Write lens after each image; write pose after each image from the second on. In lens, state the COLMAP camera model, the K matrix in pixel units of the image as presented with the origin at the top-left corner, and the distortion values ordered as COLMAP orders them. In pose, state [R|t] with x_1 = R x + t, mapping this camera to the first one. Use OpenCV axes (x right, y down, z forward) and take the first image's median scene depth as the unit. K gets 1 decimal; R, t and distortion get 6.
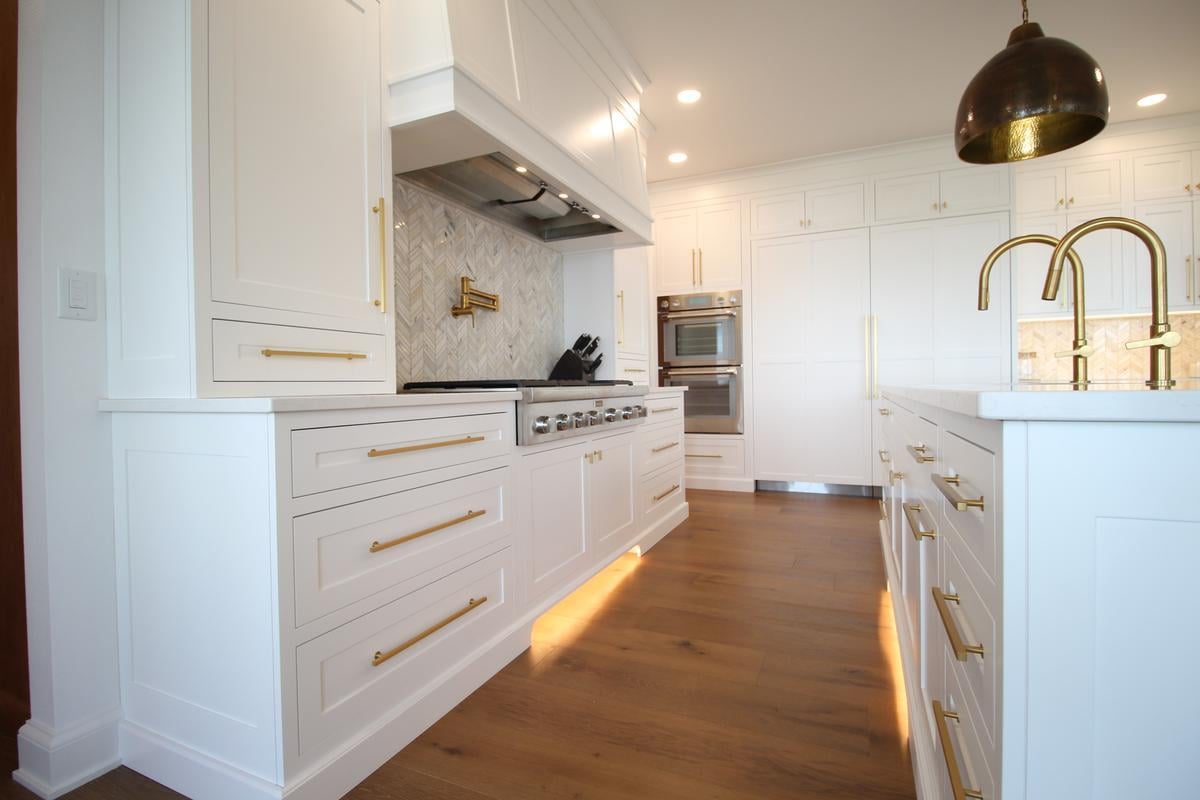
lens RADIAL K [[574.7, 0, 599.5], [0, 574.7, 395.6], [0, 0, 1]] dist [-0.002293, -0.000476]
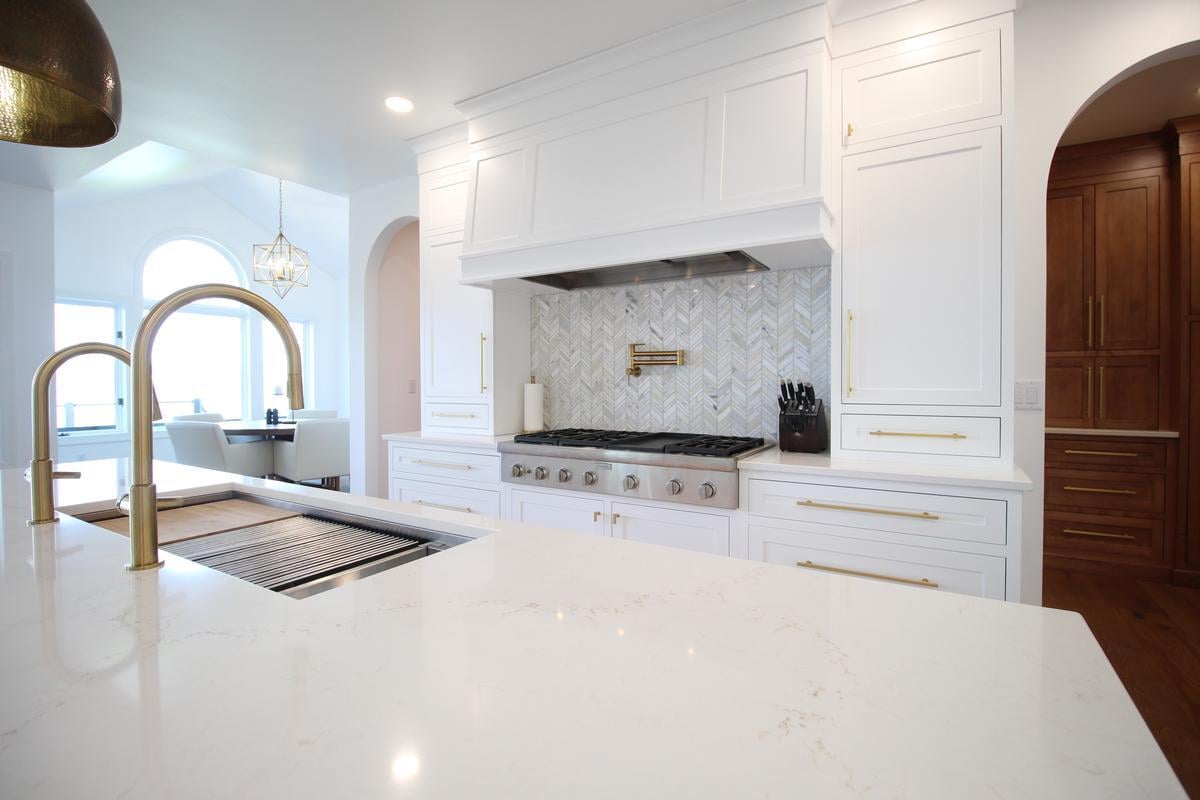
lens RADIAL K [[560.6, 0, 596.6], [0, 560.6, 390.4], [0, 0, 1]] dist [-0.000460, -0.000161]
pose [[-0.128694, 0.034840, -0.991072, 0.878502], [-0.010798, 0.999274, 0.036531, -0.139985], [0.991626, 0.015403, -0.128224, 1.004350]]
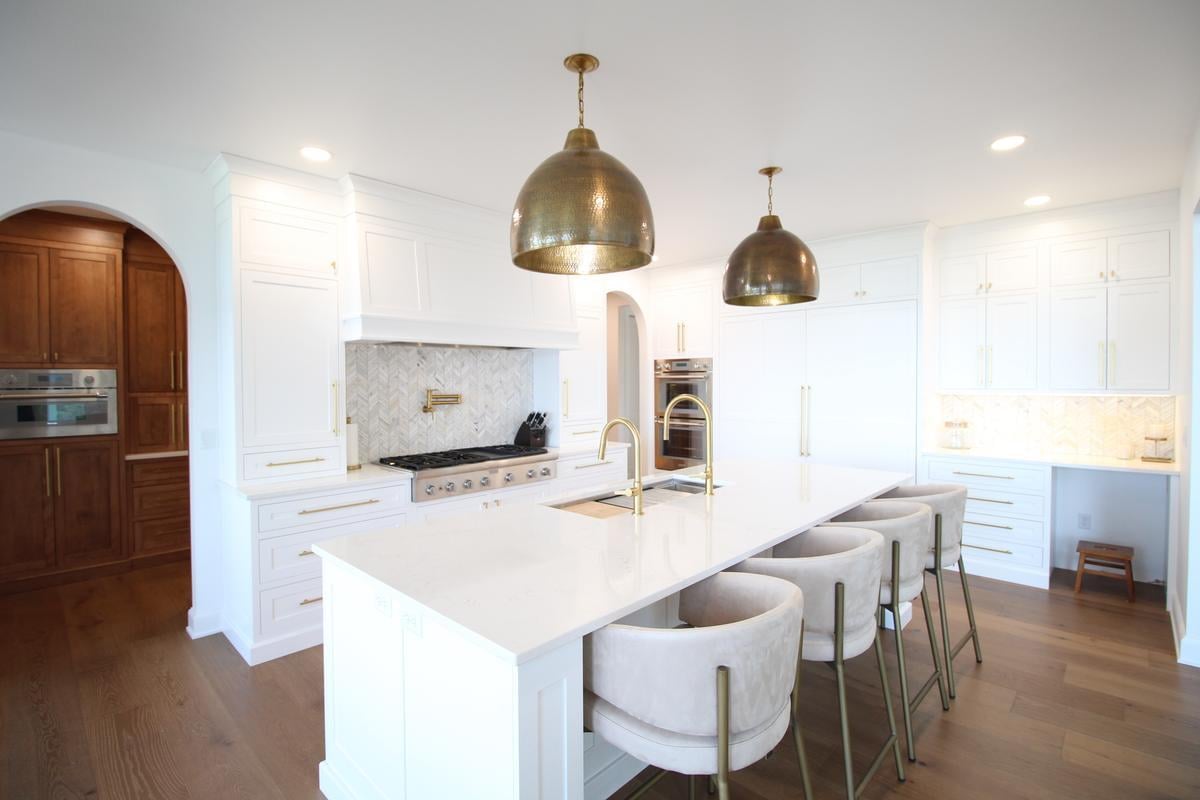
lens RADIAL K [[560.6, 0, 596.6], [0, 560.6, 390.4], [0, 0, 1]] dist [-0.000460, -0.000161]
pose [[0.941869, 0.017615, -0.335519, 0.716079], [-0.015371, 0.999838, 0.009341, -0.210269], [0.335629, -0.003641, 0.941987, -0.344908]]
